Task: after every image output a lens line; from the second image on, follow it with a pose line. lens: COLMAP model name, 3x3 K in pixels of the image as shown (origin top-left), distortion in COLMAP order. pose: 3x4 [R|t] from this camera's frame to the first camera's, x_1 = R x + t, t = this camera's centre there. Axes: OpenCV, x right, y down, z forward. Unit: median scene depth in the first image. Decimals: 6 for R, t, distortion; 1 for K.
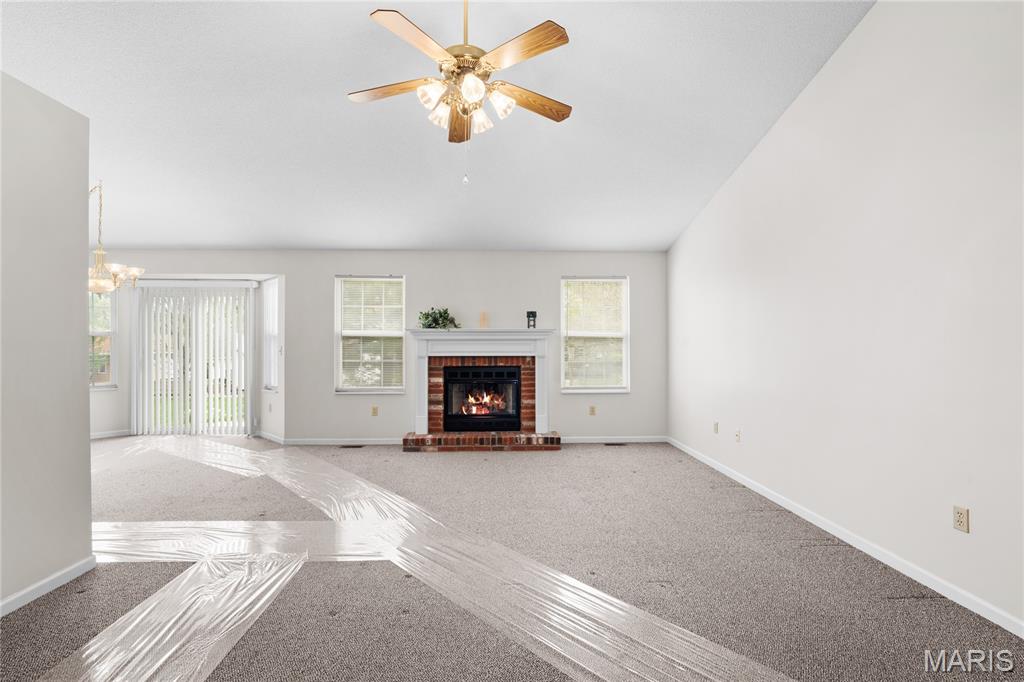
lens RADIAL K [[459.9, 0, 512.0], [0, 459.9, 341.0], [0, 0, 1]] dist [-0.014671, -0.000157]
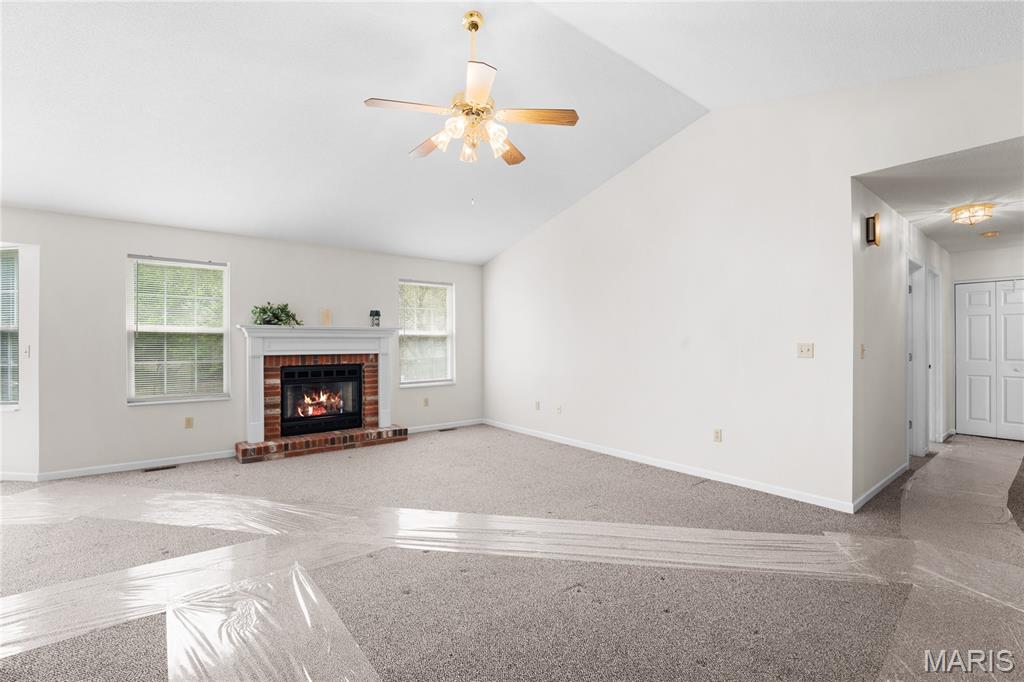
lens RADIAL K [[448.7, 0, 512.0], [0, 448.7, 341.0], [0, 0, 1]] dist [-0.013029, -0.000240]
pose [[0.809021, 0.002110, 0.587775, -0.302056], [-0.003983, 0.999990, 0.001893, 0.000877], [-0.587766, -0.003872, 0.809022, 0.001305]]
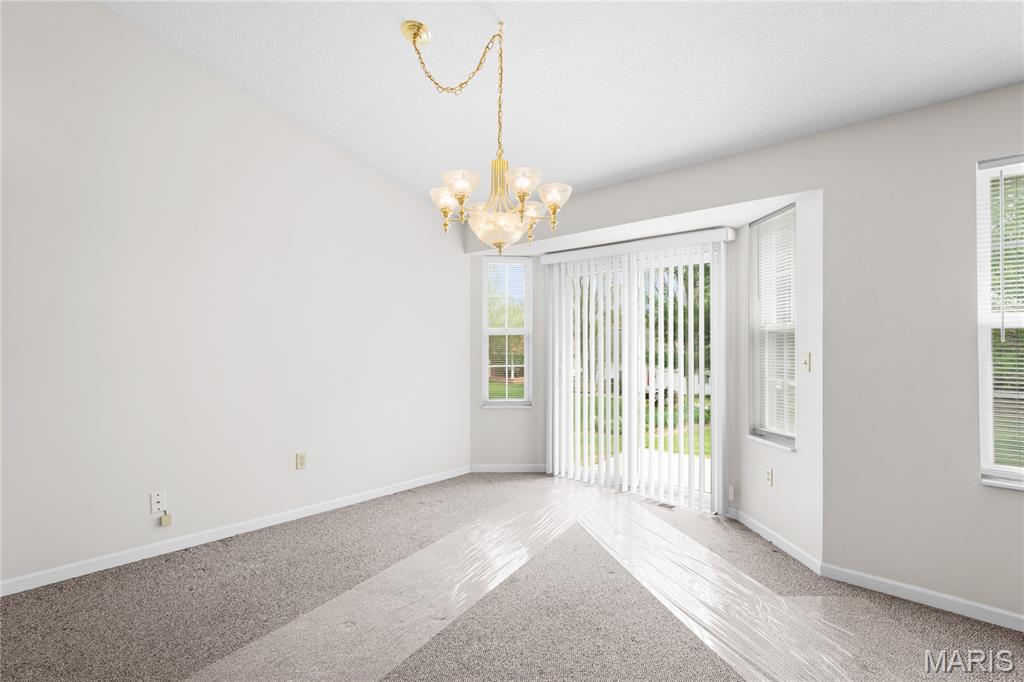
lens RADIAL K [[458.6, 0, 512.0], [0, 458.6, 341.0], [0, 0, 1]] dist [-0.000184, -0.000027]
pose [[0.719931, -0.004492, -0.694031, -0.404992], [0.001698, 0.999987, -0.004710, 0.002244], [0.694043, 0.002212, 0.719930, 0.476967]]
